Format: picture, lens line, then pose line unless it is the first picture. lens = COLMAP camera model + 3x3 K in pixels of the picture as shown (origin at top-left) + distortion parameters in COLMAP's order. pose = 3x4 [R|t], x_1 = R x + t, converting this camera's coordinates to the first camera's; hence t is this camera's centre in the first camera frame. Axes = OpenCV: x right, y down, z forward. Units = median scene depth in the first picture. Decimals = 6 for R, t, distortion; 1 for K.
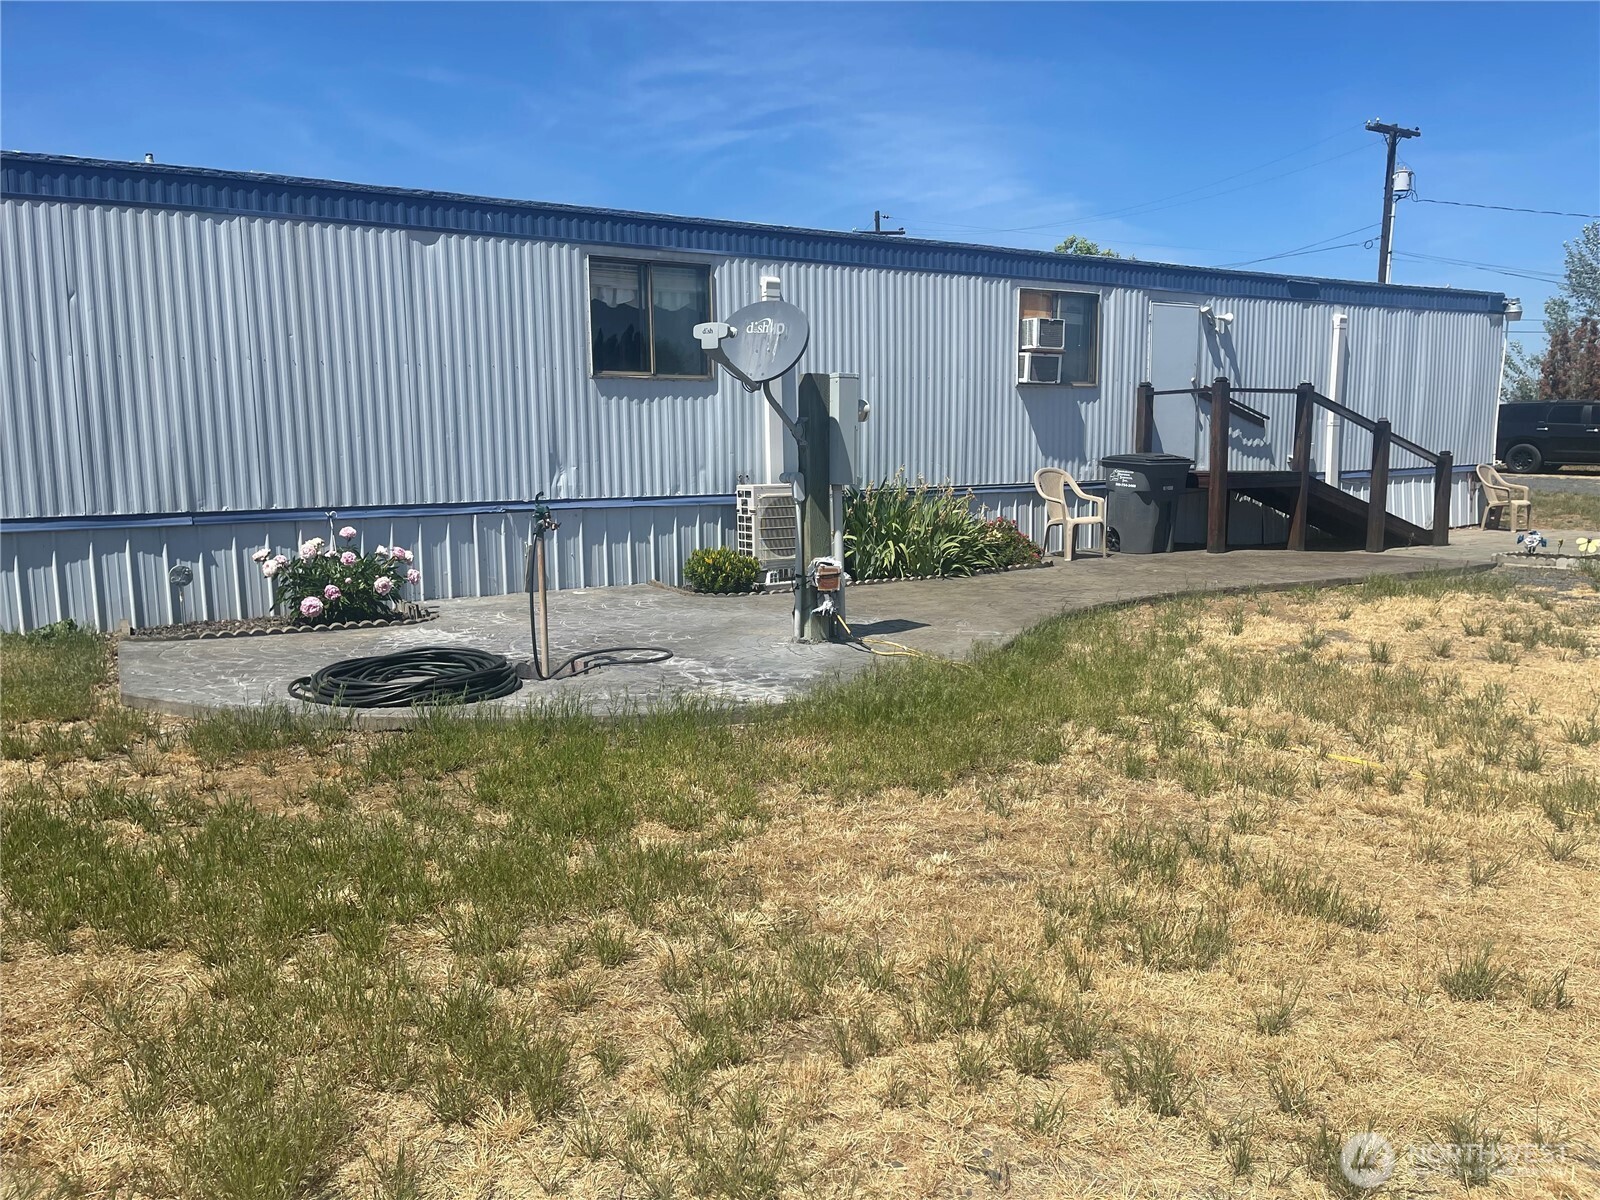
lens RADIAL K [[1248.2, 0, 849.1], [0, 1248.2, 614.5], [0, 0, 1]] dist [0.007502, 0.000262]
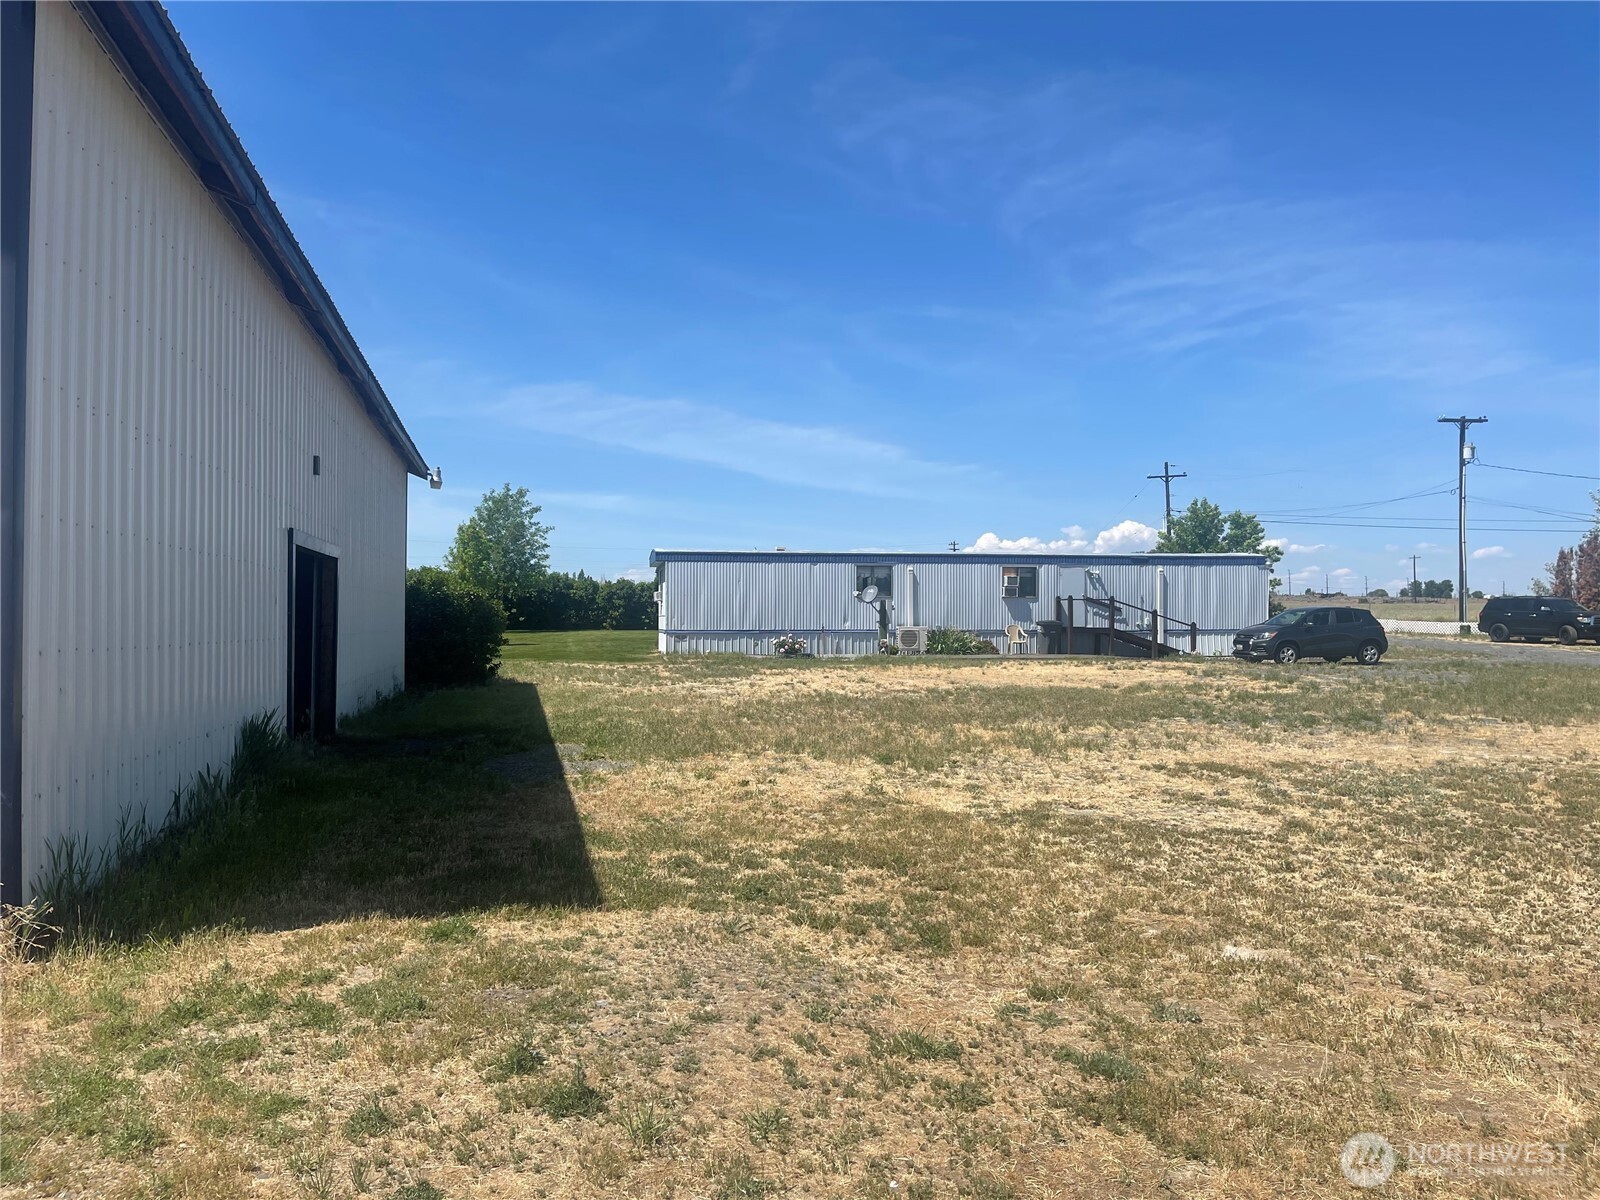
lens RADIAL K [[1395.7, 0, 797.1], [0, 1395.7, 600.4], [0, 0, 1]] dist [-0.015659, -0.001648]
pose [[0.909513, 0.006017, -0.415631, 0.962813], [-0.068299, 0.988469, -0.135146, 0.278268], [0.410025, 0.151304, 0.899437, -1.986978]]
